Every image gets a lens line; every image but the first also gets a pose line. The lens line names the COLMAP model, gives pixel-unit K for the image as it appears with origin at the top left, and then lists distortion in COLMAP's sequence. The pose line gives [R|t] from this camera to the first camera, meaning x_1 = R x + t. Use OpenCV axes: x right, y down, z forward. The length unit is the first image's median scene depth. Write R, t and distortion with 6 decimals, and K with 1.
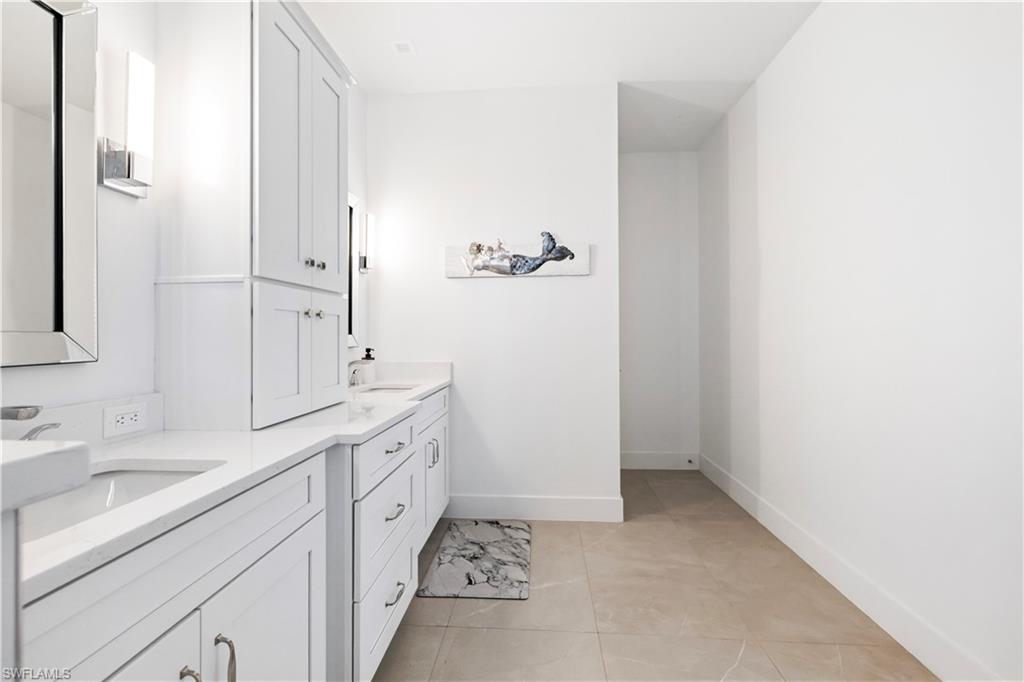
lens RADIAL K [[435.4, 0, 512.2], [0, 435.4, 339.0], [0, 0, 1]] dist [-0.001094, 0.000220]
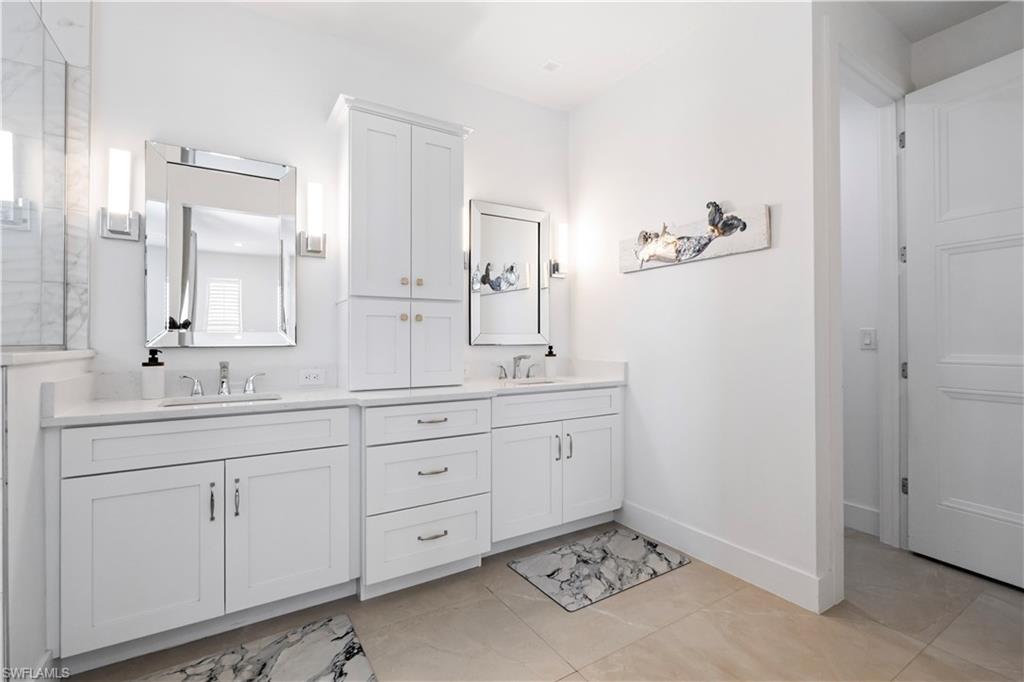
lens RADIAL K [[451.1, 0, 509.9], [0, 451.1, 340.7], [0, 0, 1]] dist [-0.008684, 0.000229]
pose [[0.604751, 0.004286, -0.796403, 0.511054], [-0.005928, 0.999982, 0.000881, 0.007929], [0.796393, 0.004188, 0.604766, 0.214393]]
